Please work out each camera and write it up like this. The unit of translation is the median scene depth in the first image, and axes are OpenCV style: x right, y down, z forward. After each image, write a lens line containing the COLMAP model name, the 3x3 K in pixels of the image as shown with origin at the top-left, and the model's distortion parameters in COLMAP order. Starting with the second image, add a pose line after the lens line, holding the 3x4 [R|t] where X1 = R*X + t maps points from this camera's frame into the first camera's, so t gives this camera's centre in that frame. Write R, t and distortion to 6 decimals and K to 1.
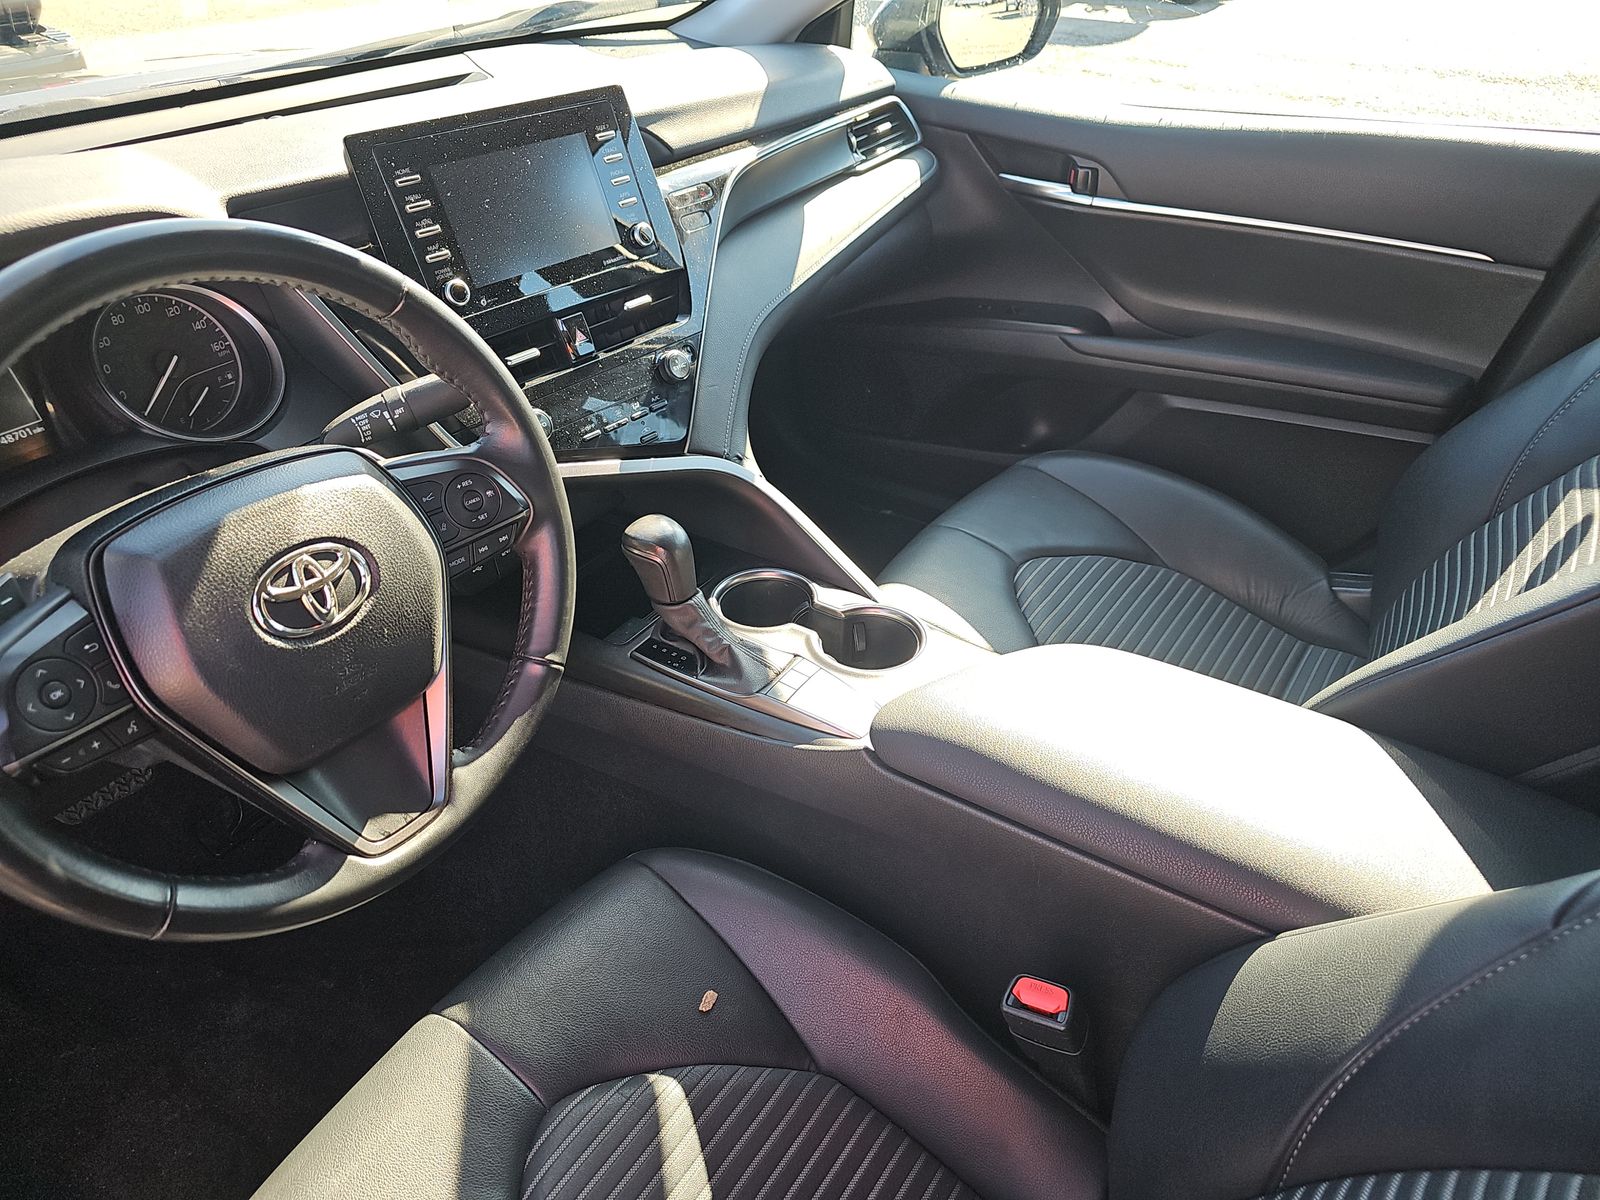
lens RADIAL K [[1059.0, 0, 797.6], [0, 1059.0, 574.3], [0, 0, 1]] dist [0.077116, -0.097738]
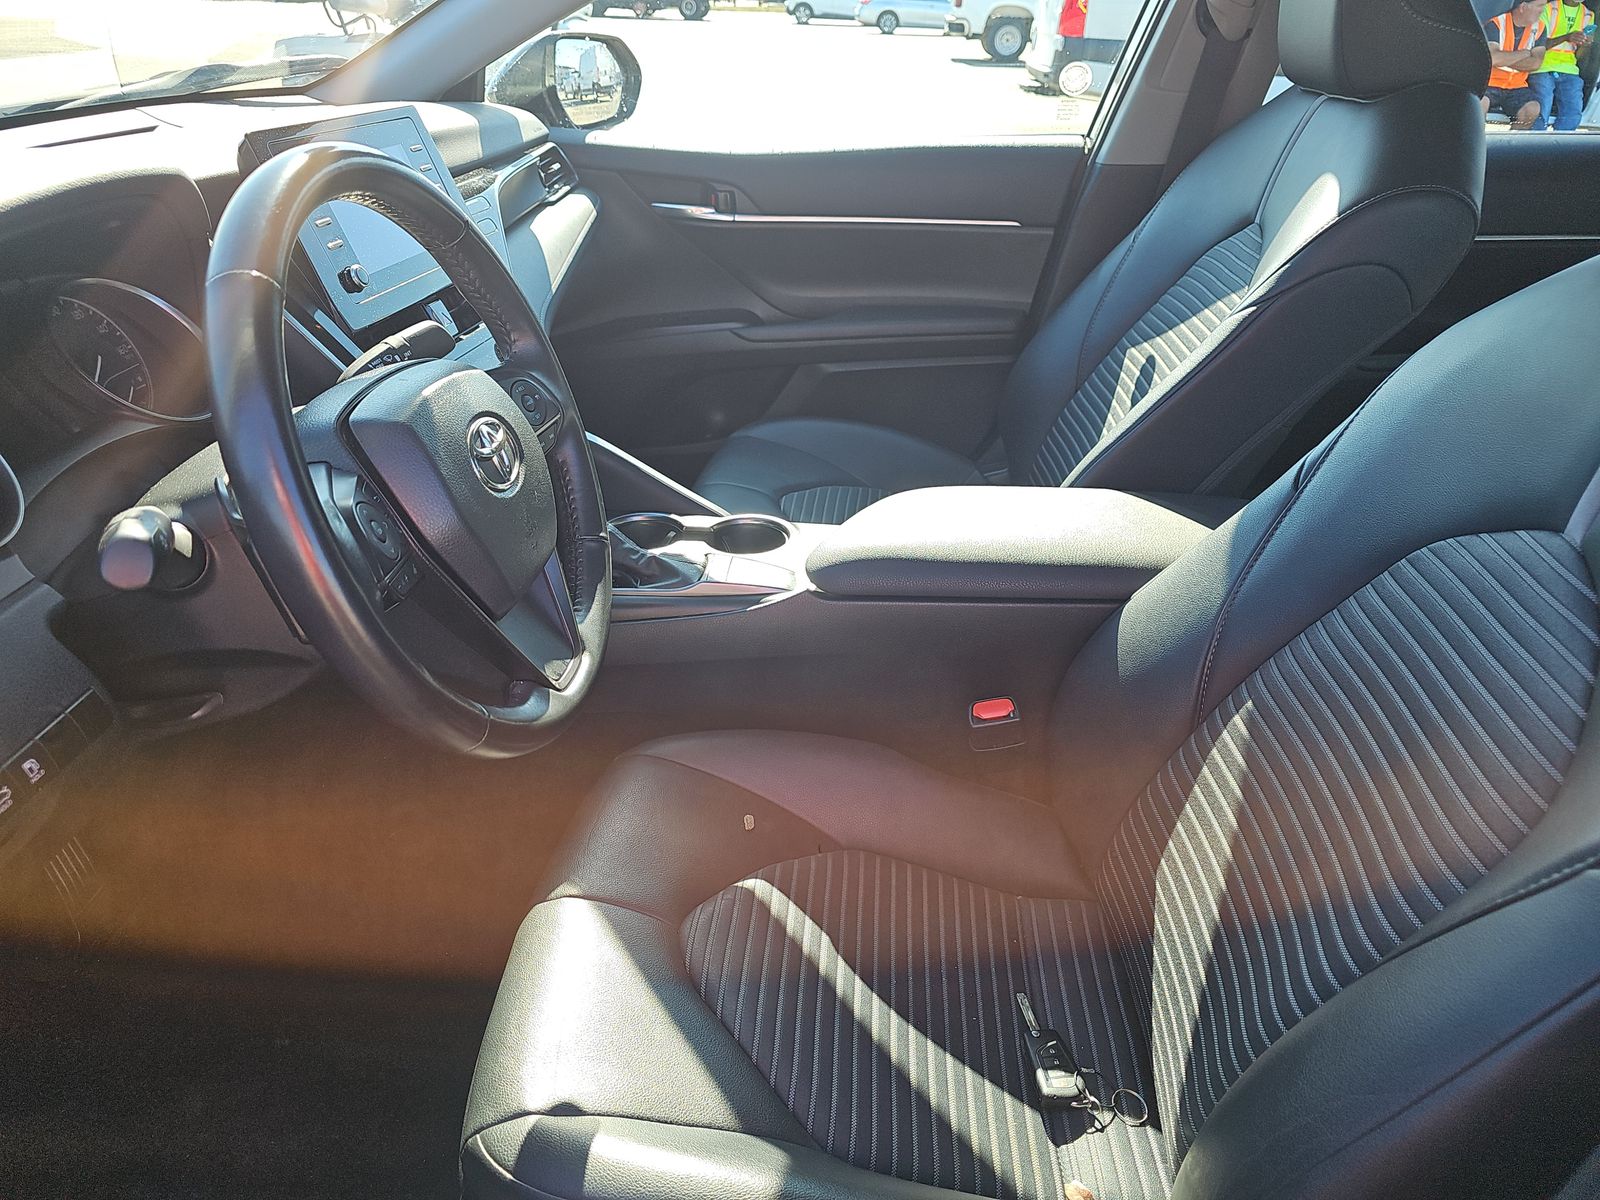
lens RADIAL K [[1062.3, 0, 800.0], [0, 1062.3, 600.0], [0, 0, 1]] dist [0.012492, -0.001093]
pose [[0.864248, -0.228290, 0.448285, -0.316772], [0.264184, 0.964300, -0.018249, 0.122350], [-0.428115, 0.134201, 0.893704, -0.071139]]
